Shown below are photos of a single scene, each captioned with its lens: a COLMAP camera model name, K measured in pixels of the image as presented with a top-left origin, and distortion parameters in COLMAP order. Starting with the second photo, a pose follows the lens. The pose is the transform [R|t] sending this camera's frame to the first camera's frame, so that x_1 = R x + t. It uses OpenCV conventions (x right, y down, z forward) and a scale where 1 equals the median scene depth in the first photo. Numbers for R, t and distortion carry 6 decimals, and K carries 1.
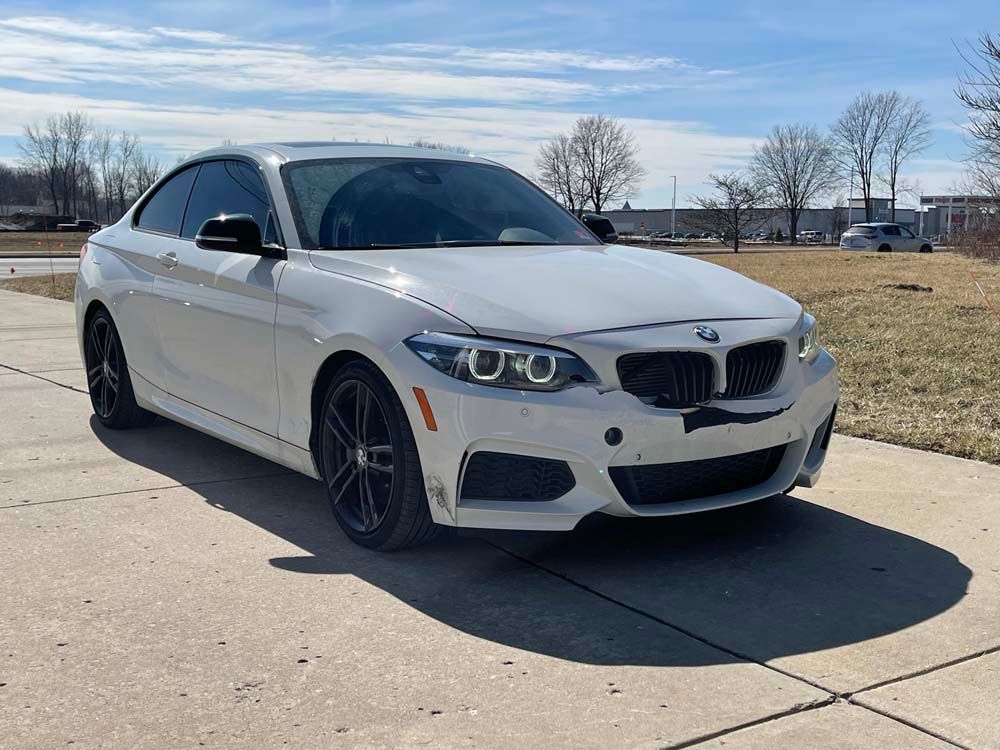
lens RADIAL K [[1232.9, 0, 500.0], [0, 1232.9, 375.0], [0, 0, 1]] dist [0.065448, -0.104520]
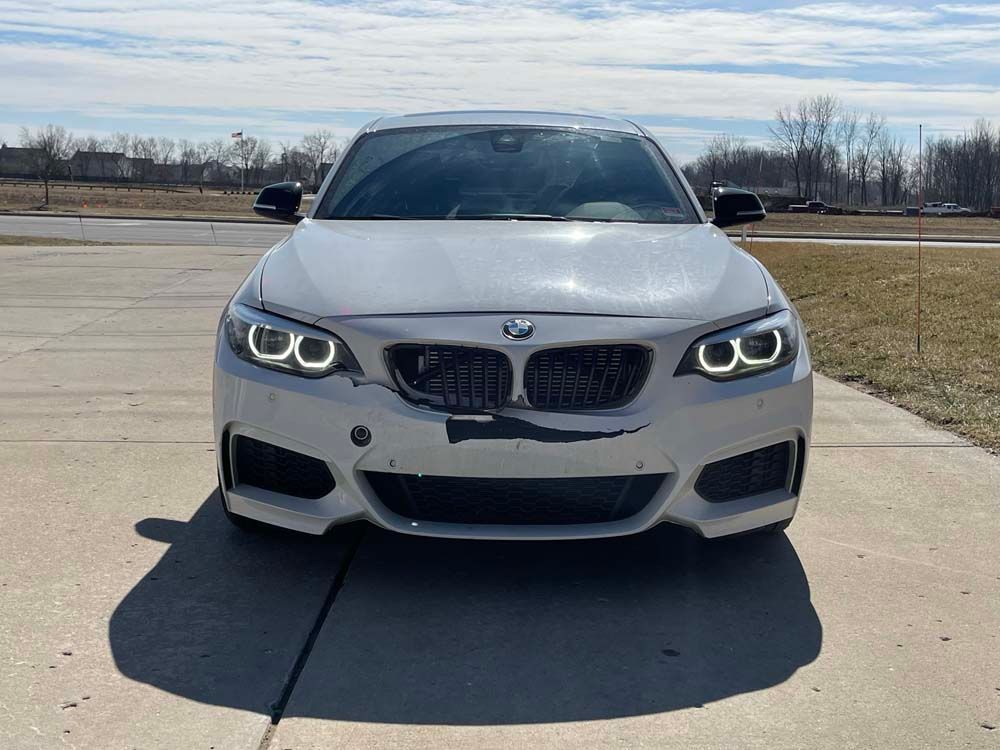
lens RADIAL K [[1232.9, 0, 500.0], [0, 1232.9, 375.0], [0, 0, 1]] dist [0.065448, -0.104520]
pose [[0.837071, 0.092403, -0.539235, 0.630216], [-0.084676, 0.995638, 0.039167, -0.035018], [0.540502, 0.012875, 0.841244, 0.311608]]
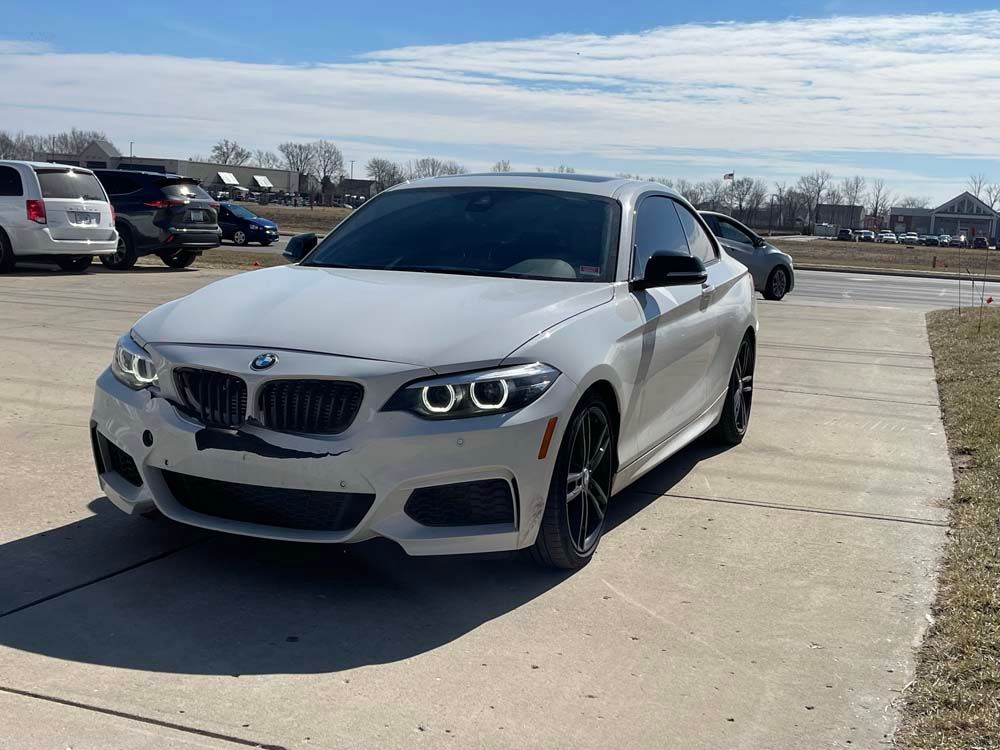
lens RADIAL K [[1232.9, 0, 500.0], [0, 1232.9, 375.0], [0, 0, 1]] dist [0.065448, -0.104520]
pose [[0.561368, 0.126497, -0.817842, 1.140160], [-0.145229, 0.987971, 0.053126, -0.107470], [0.814724, 0.088951, 0.572986, 0.606403]]
